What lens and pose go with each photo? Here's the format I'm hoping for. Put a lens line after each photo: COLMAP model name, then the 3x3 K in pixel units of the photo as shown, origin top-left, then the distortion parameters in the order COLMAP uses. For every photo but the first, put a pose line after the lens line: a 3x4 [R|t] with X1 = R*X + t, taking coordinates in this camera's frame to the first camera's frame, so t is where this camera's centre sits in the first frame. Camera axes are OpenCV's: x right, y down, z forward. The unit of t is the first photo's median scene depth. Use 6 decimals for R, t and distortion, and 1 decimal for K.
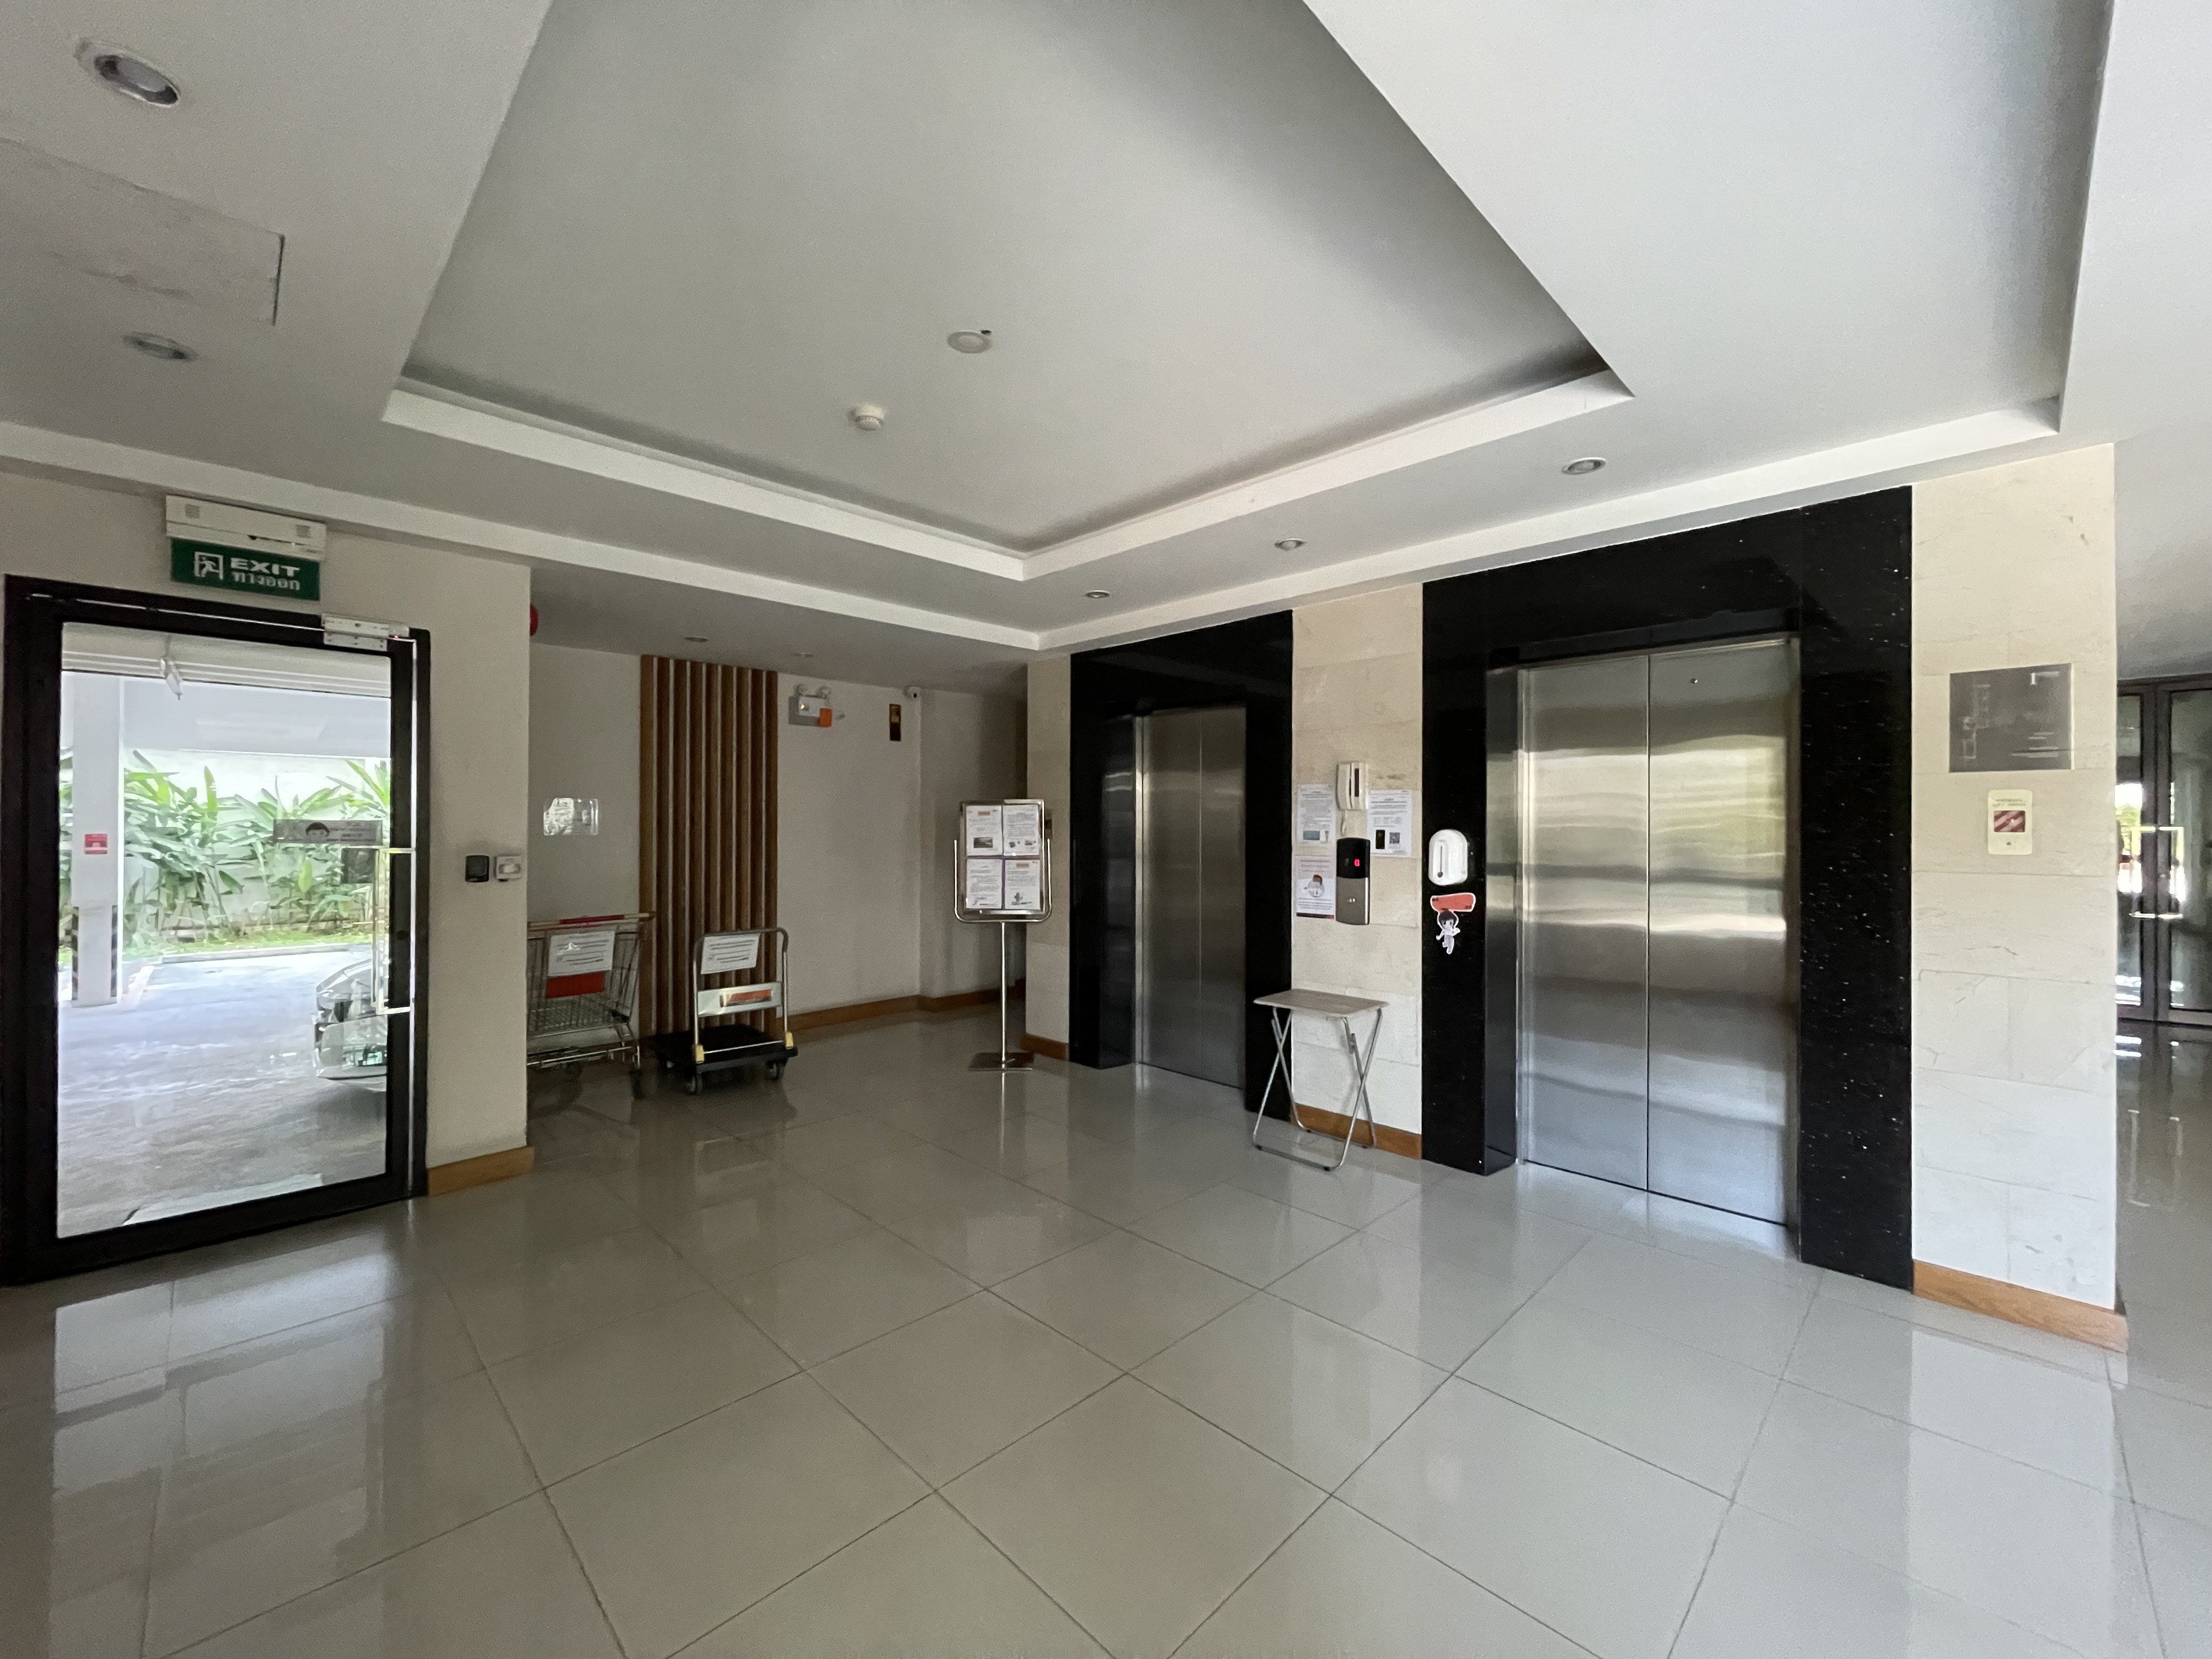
lens RADIAL K [[890.2, 0, 1107.3], [0, 890.2, 828.4], [0, 0, 1]] dist [0.000269, 0.000042]
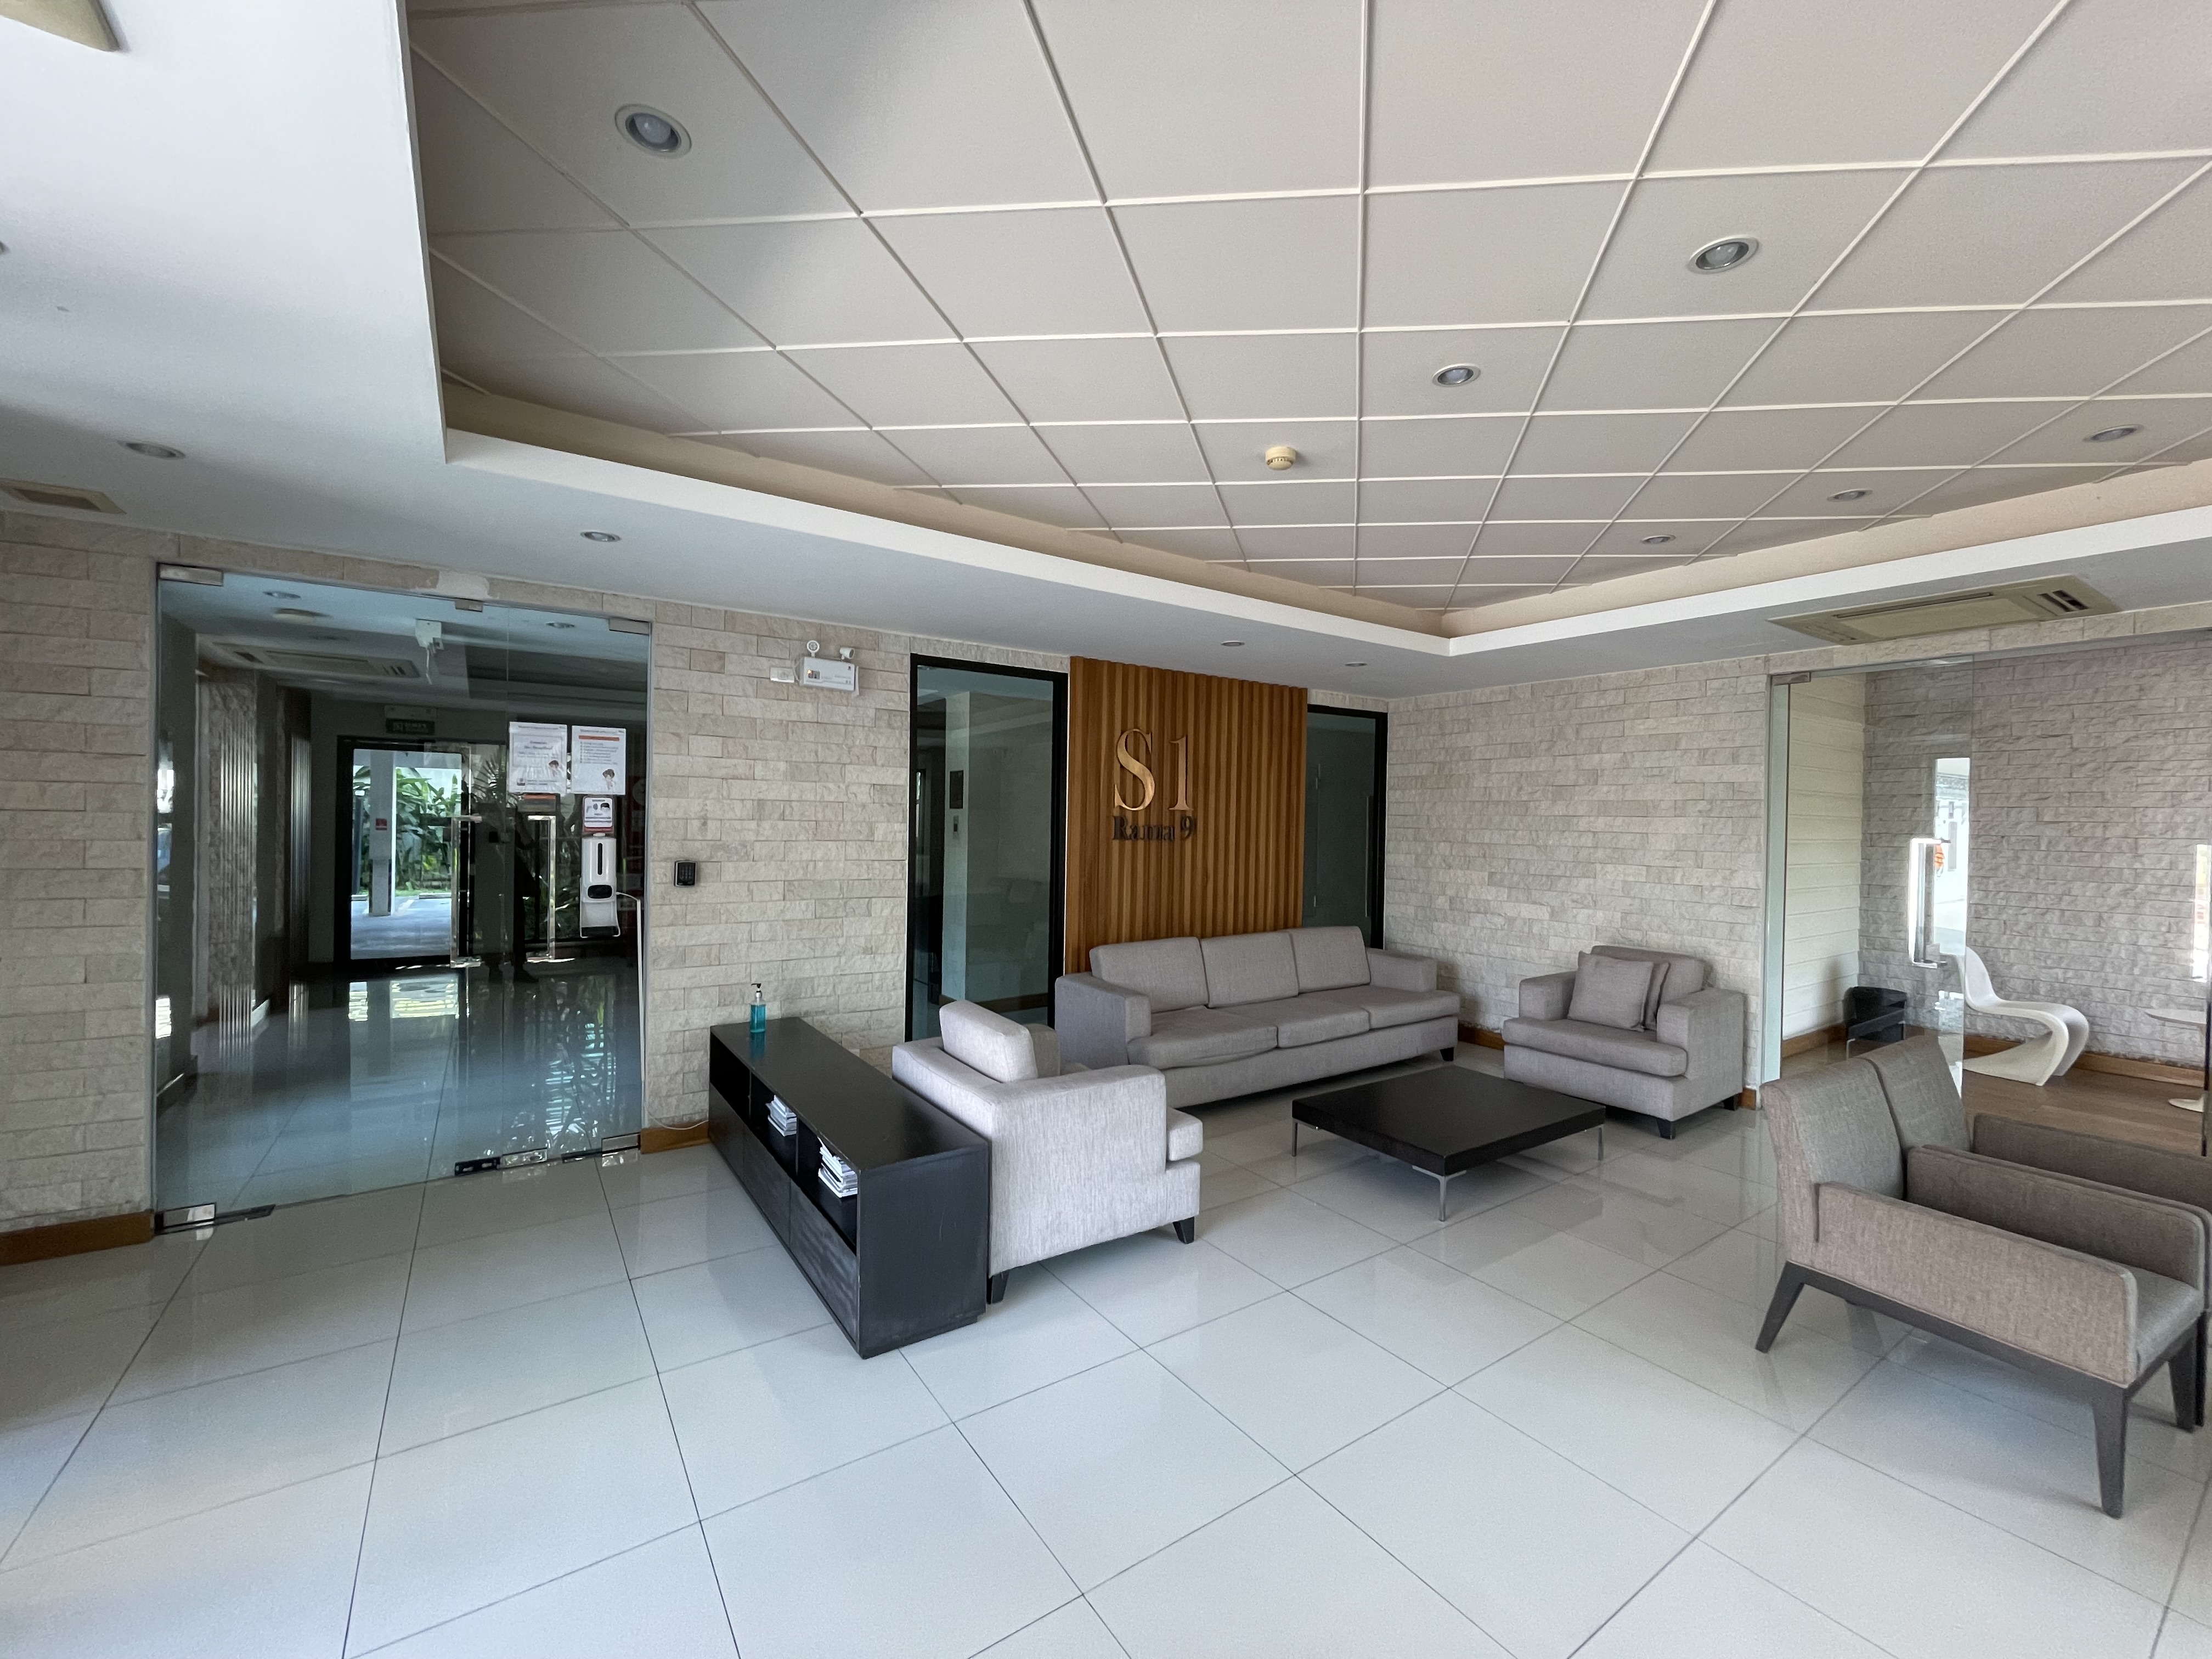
lens RADIAL K [[890.2, 0, 1102.8], [0, 890.2, 828.9], [0, 0, 1]] dist [0.000269, 0.000042]
pose [[0.982750, 0.016279, -0.184221, 0.384301], [-0.014650, 0.999841, 0.010202, -0.008049], [0.184358, -0.007327, 0.982832, -0.302973]]
